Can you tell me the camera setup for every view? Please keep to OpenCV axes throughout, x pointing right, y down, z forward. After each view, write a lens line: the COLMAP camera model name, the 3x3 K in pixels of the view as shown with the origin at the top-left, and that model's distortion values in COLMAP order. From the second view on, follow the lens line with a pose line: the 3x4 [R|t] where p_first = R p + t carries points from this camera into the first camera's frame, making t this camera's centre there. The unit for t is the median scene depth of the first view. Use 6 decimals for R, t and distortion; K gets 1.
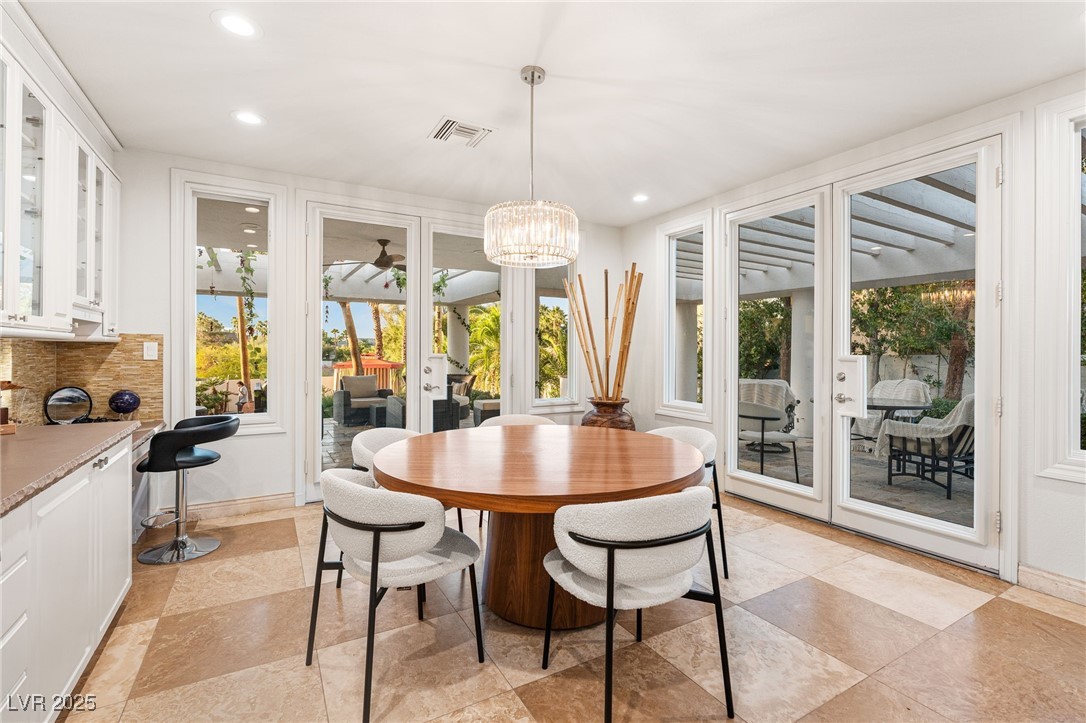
lens RADIAL K [[494.0, 0, 541.0], [0, 494.0, 354.2], [0, 0, 1]] dist [-0.001758, 0.000524]
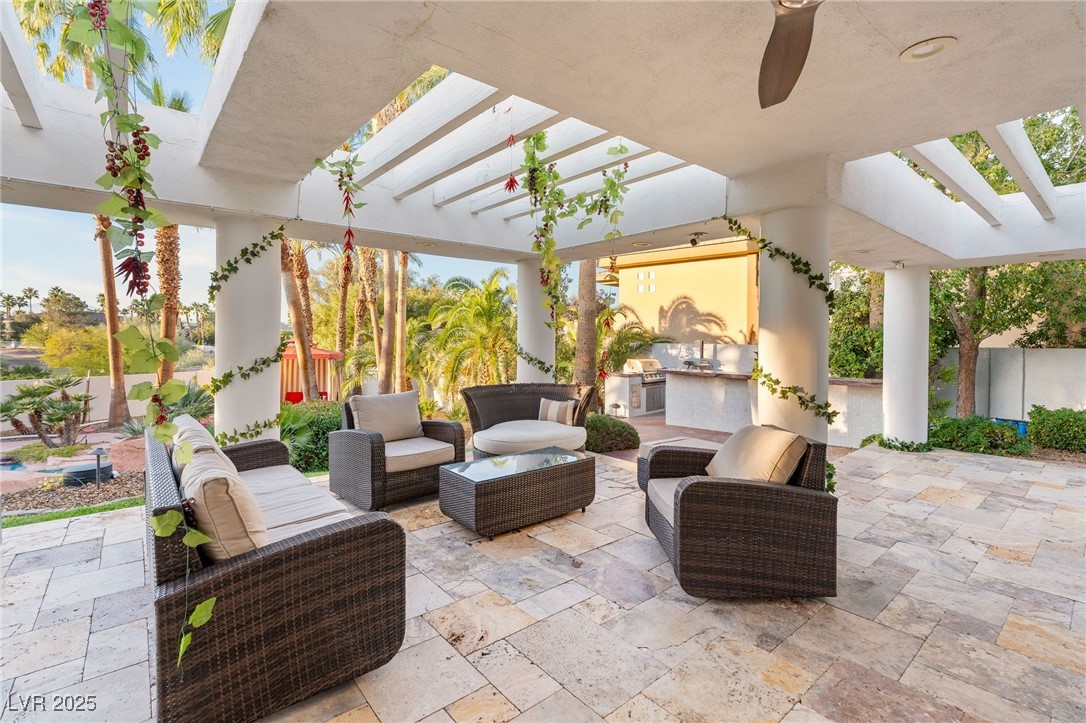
lens RADIAL K [[494.0, 0, 537.1], [0, 494.0, 345.4], [0, 0, 1]] dist [-0.001758, 0.000524]
pose [[0.986158, 0.001653, 0.165797, -0.134258], [-0.003754, 0.999917, 0.012362, -0.004482], [-0.165763, -0.012814, 0.986082, 0.224770]]
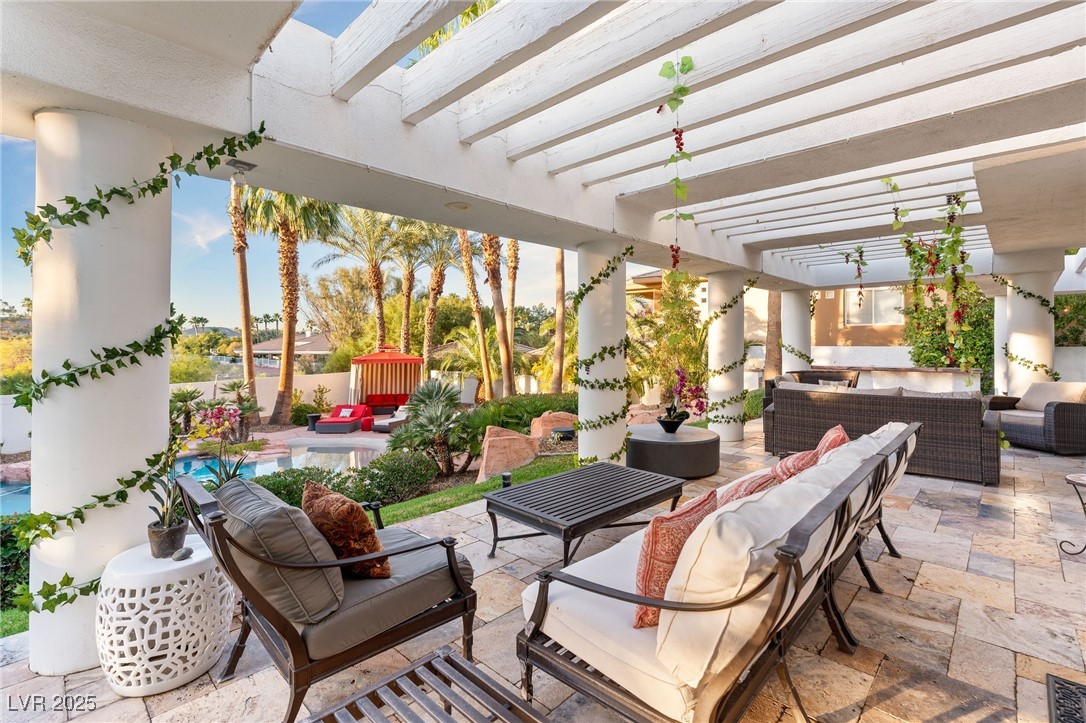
lens RADIAL K [[494.0, 0, 538.5], [0, 494.0, 332.8], [0, 0, 1]] dist [-0.001758, 0.000524]
pose [[0.960257, 0.004184, 0.279086, -0.425582], [0.002411, 0.999726, -0.023286, -0.002756], [-0.279107, 0.023034, 0.959984, 0.156527]]
